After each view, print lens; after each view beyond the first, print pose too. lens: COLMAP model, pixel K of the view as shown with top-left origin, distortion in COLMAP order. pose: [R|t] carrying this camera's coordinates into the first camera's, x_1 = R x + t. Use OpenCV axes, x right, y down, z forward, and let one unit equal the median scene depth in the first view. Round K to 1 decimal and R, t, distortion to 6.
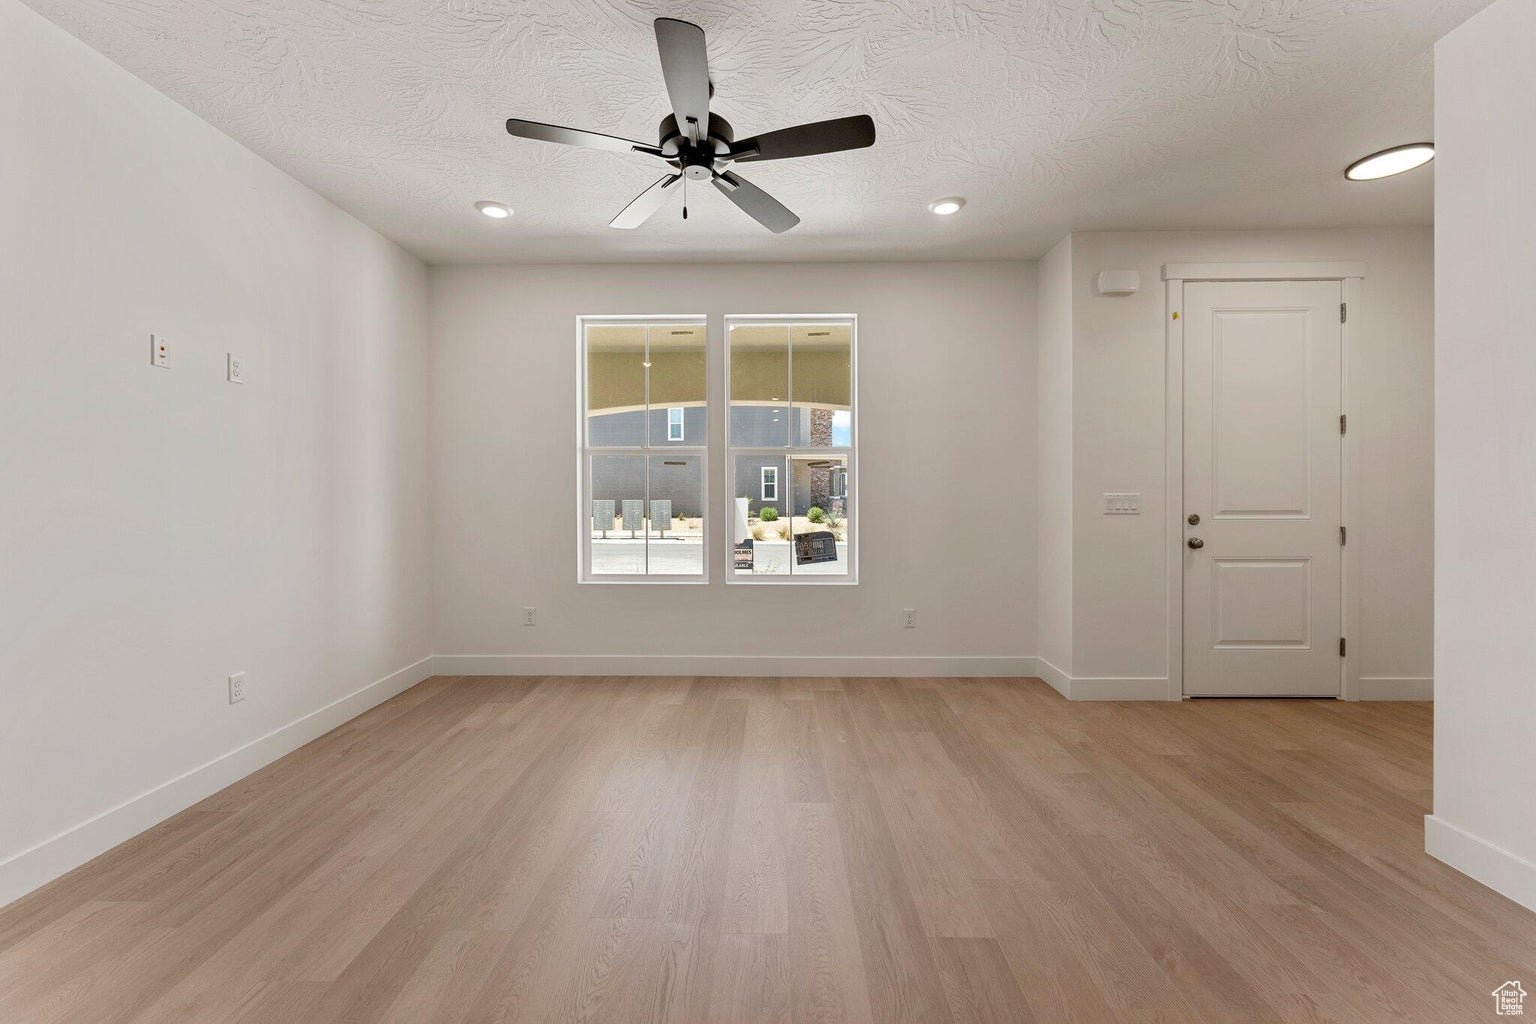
lens RADIAL K [[625.9, 0, 761.1], [0, 625.9, 496.1], [0, 0, 1]] dist [0.003043, 0.000382]
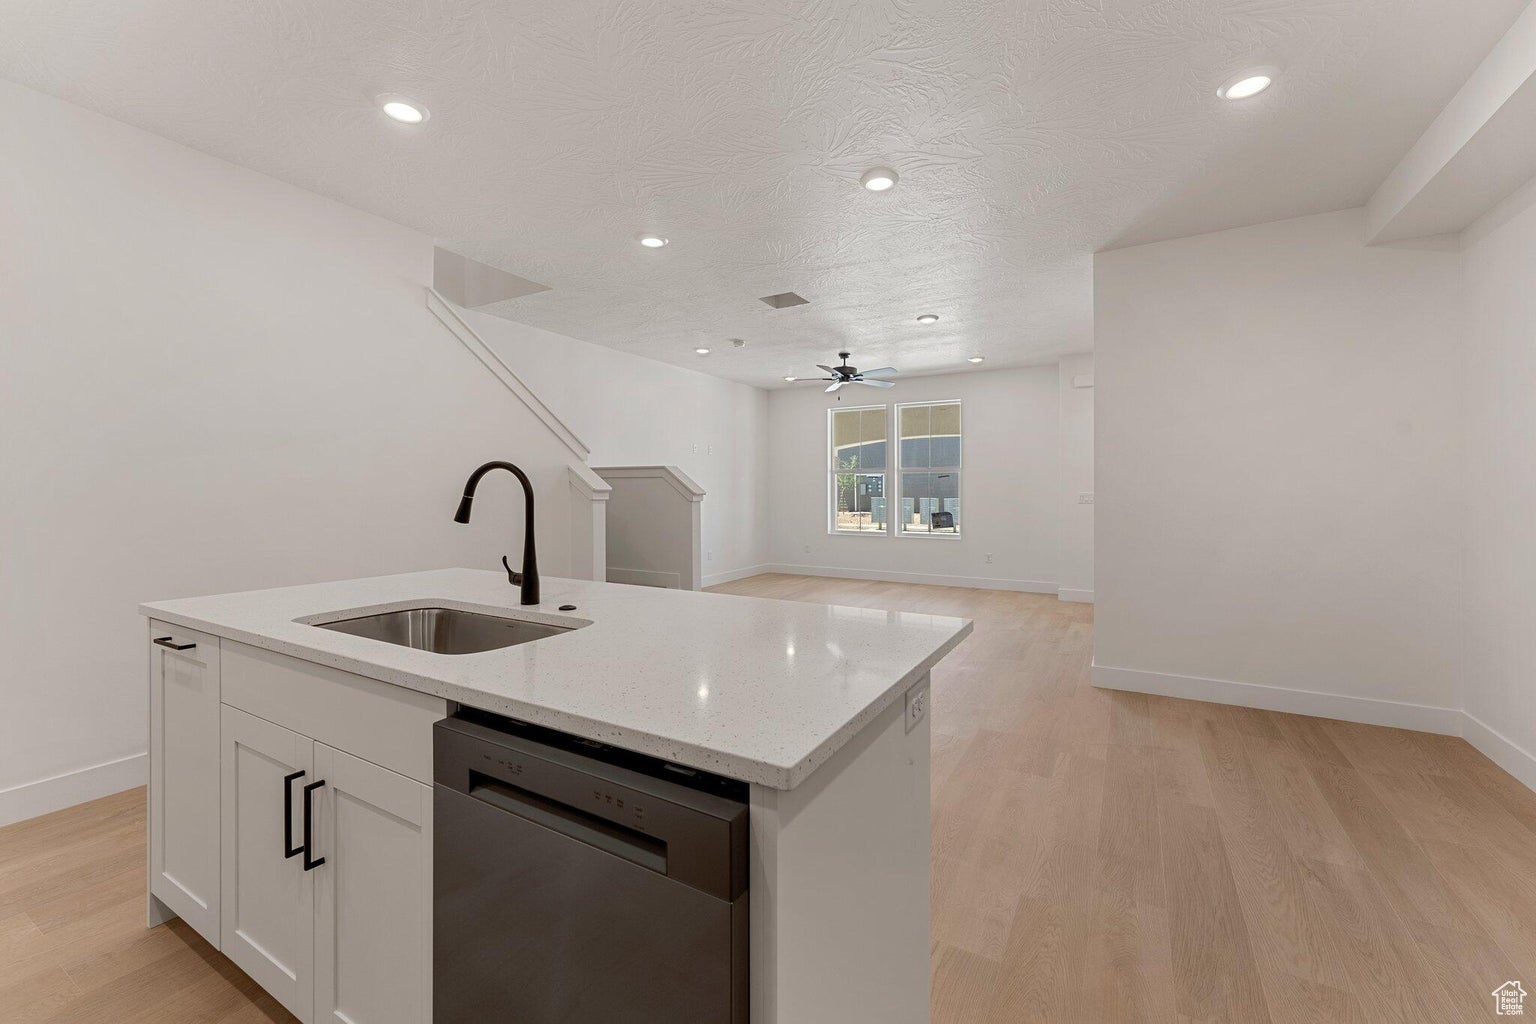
lens RADIAL K [[625.9, 0, 761.1], [0, 625.9, 496.1], [0, 0, 1]] dist [0.003043, 0.000382]
pose [[0.871056, 0.006509, -0.491140, 0.535786], [-0.005942, 0.999979, 0.002715, 0.005883], [0.491147, 0.000554, 0.871076, -0.936773]]
